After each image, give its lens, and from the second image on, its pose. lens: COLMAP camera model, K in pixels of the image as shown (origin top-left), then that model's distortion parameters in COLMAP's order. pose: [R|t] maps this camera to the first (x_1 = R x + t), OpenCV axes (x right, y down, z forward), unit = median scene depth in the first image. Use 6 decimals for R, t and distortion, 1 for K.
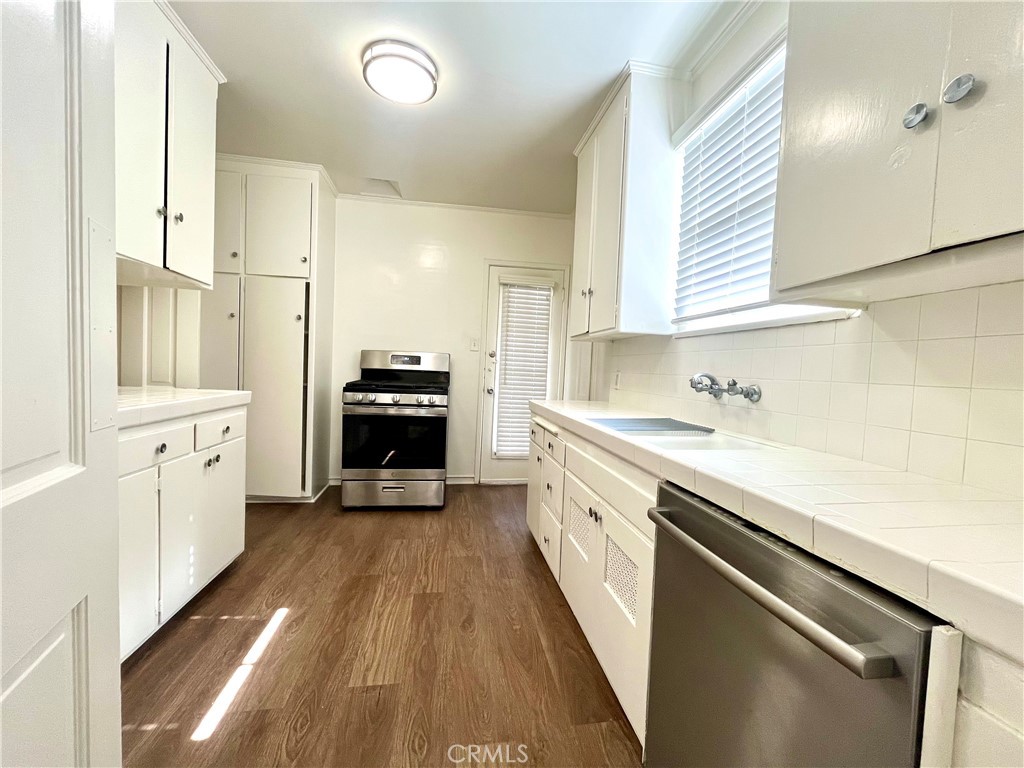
lens RADIAL K [[413.8, 0, 513.0], [0, 413.8, 385.7], [0, 0, 1]] dist [-0.002609, -0.000522]
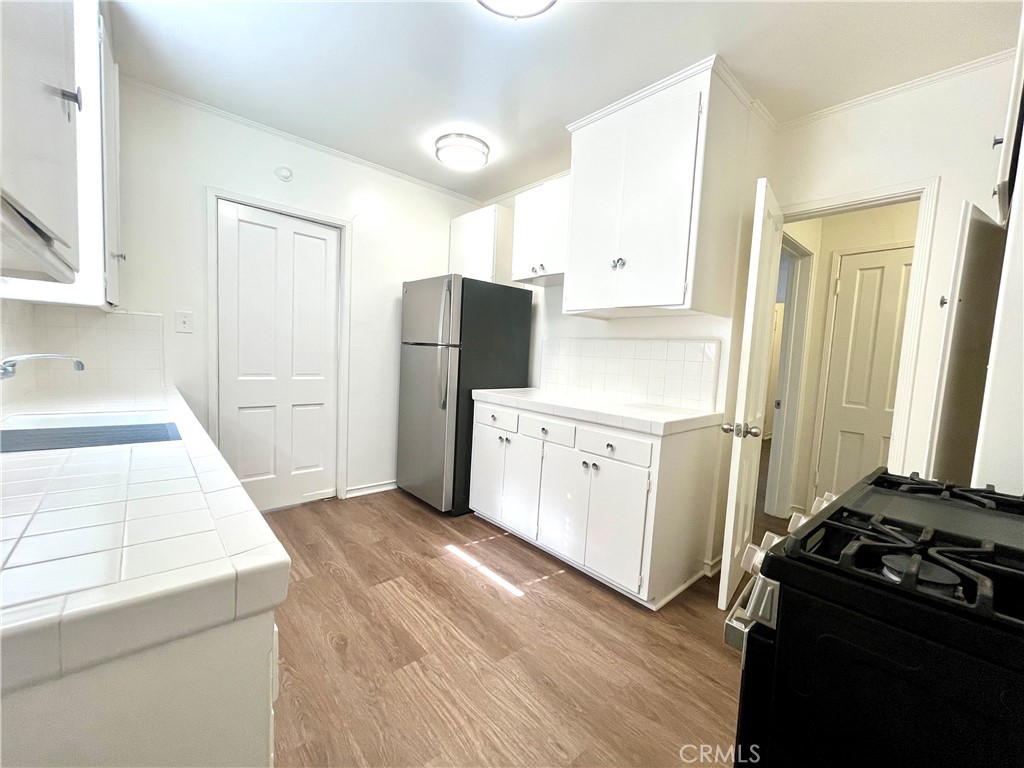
lens RADIAL K [[413.8, 0, 513.7], [0, 413.8, 385.1], [0, 0, 1]] dist [-0.002609, -0.000522]
pose [[-0.839318, -0.040374, -0.542139, 0.087441], [-0.104869, 0.990533, 0.088586, -0.118944], [0.533430, 0.131205, -0.835606, 1.829429]]
